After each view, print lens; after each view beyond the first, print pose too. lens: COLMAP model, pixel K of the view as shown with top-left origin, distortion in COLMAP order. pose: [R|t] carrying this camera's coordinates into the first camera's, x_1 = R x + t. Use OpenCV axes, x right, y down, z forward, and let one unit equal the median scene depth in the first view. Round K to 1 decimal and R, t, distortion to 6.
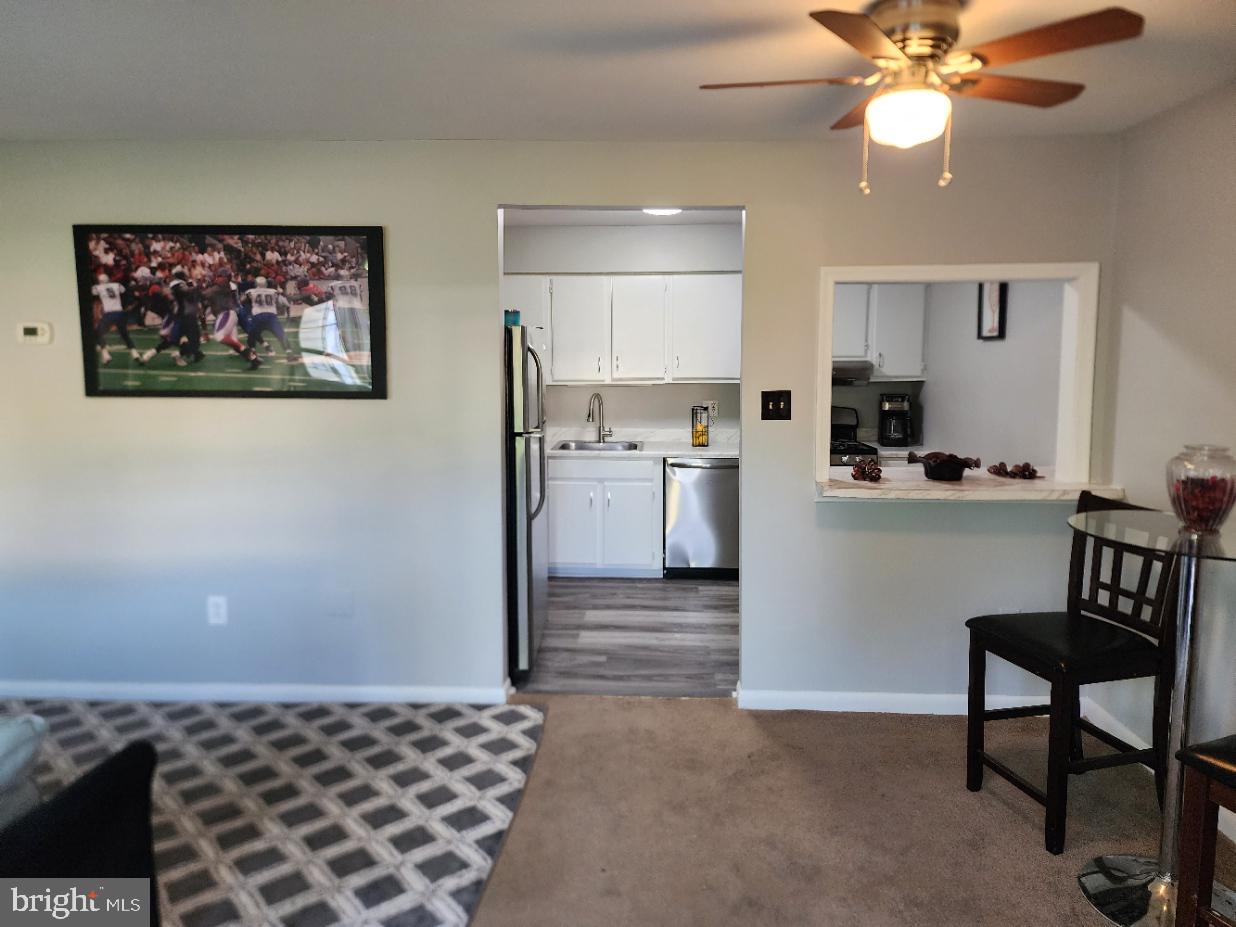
lens RADIAL K [[884.2, 0, 623.8], [0, 884.2, 425.6], [0, 0, 1]] dist [0.071734, -0.001442]
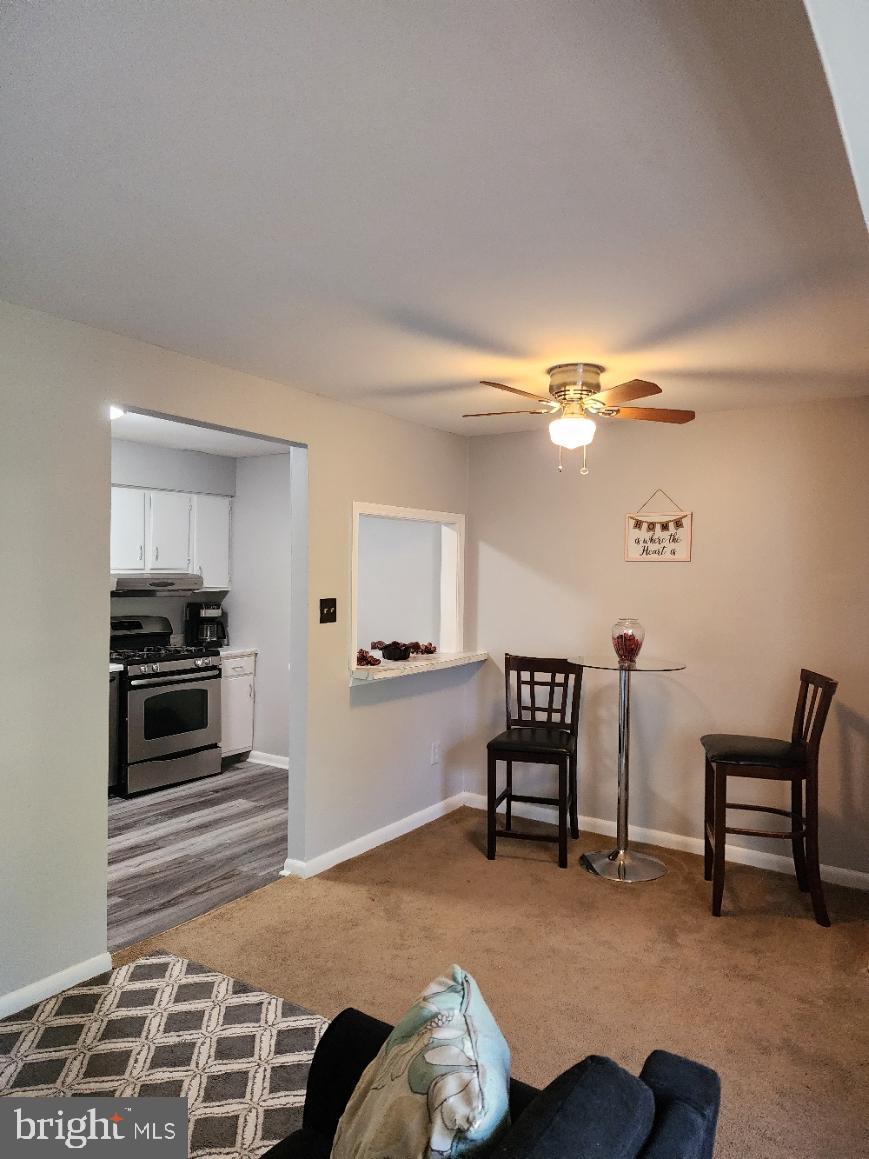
lens RADIAL K [[828.9, 0, 467.9], [0, 828.9, 564.2], [0, 0, 1]] dist [0.074525, -0.002998]
pose [[0.464208, 0.012091, 0.885644, -0.718355], [0.061927, 0.997017, -0.046071, -0.020251], [-0.883559, 0.076231, 0.462074, 0.289687]]
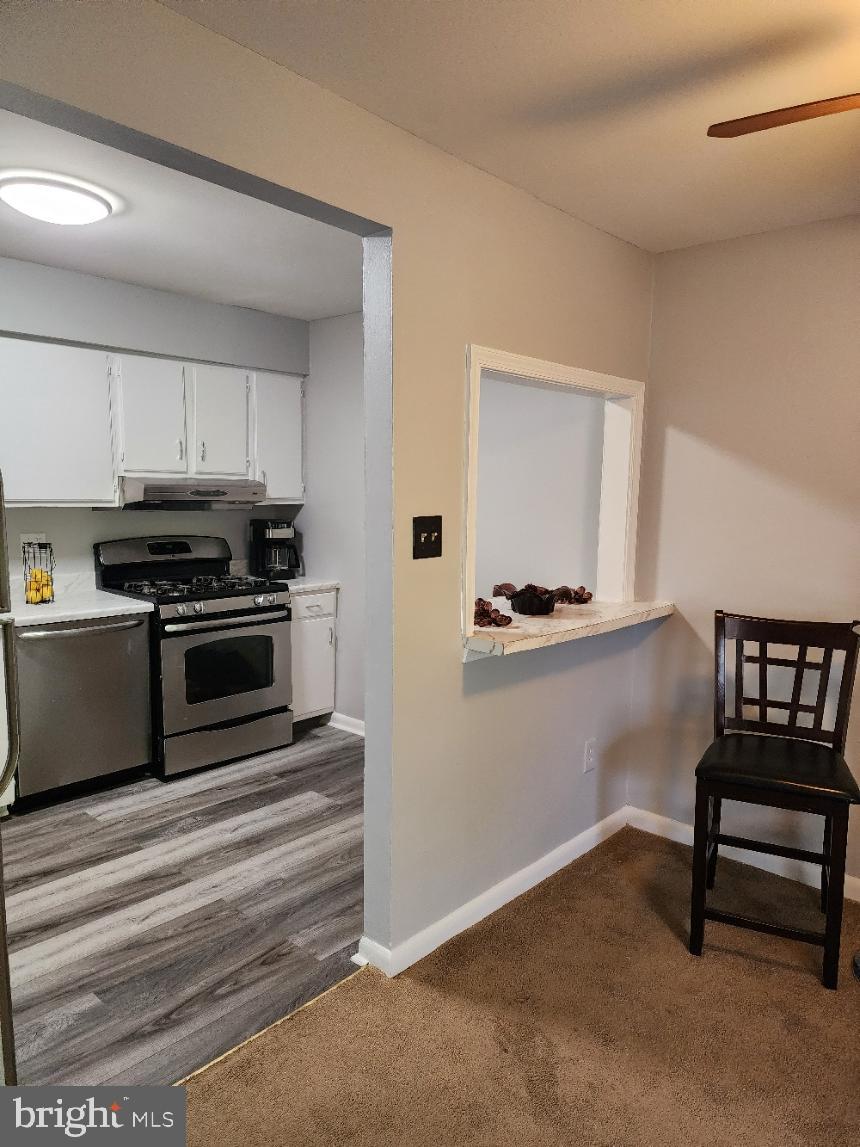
lens RADIAL K [[793.5, 0, 430.0], [0, 793.5, 573.5], [0, 0, 1]] dist [0.036876, -0.001790]
pose [[0.609900, -0.074418, 0.788977, -0.312295], [0.048619, 0.997219, 0.056476, -0.027463], [-0.790986, 0.003914, 0.611822, 0.591044]]
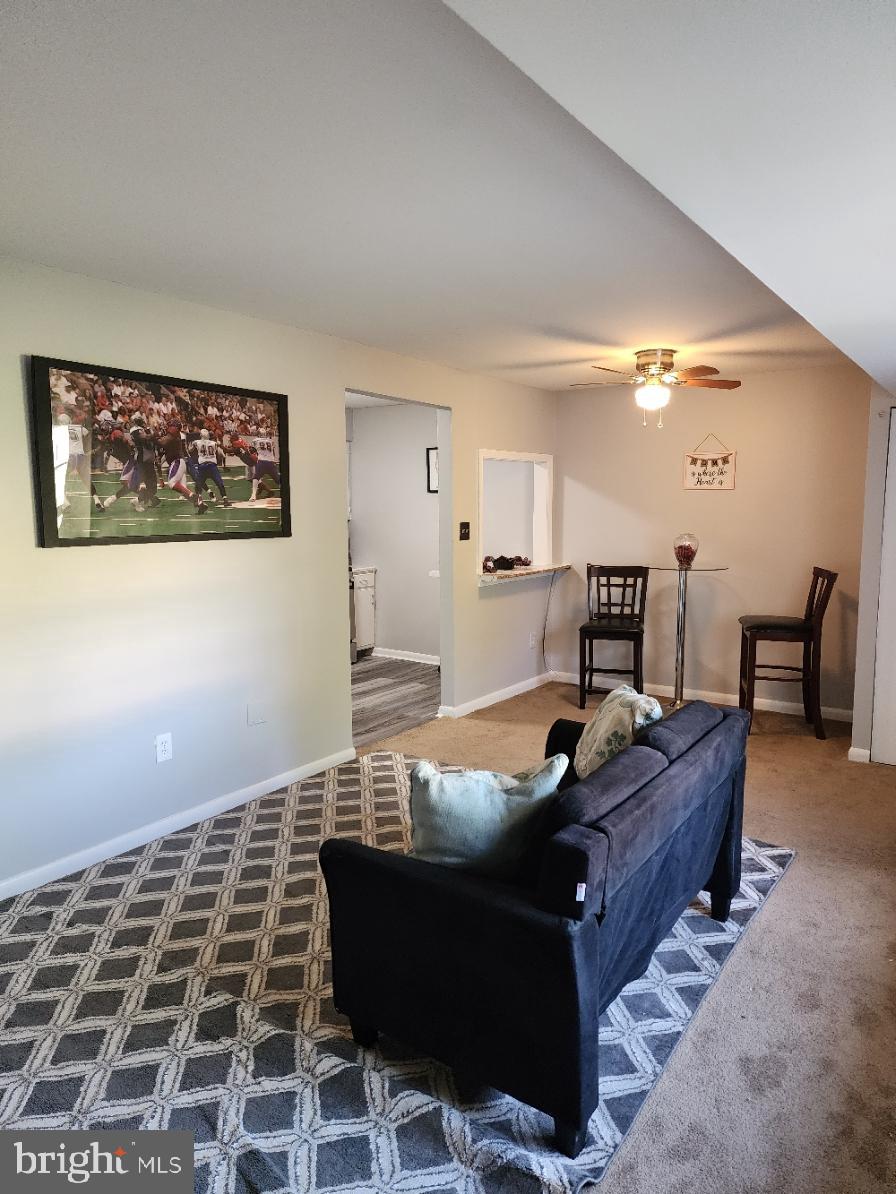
lens RADIAL K [[874.8, 0, 470.3], [0, 874.8, 597.9], [0, 0, 1]] dist [0.136008, -0.051864]
pose [[0.479105, -0.098921, 0.872165, -1.215492], [0.075641, 0.994586, 0.071255, -0.013331], [-0.874492, 0.031832, 0.483994, 0.194363]]
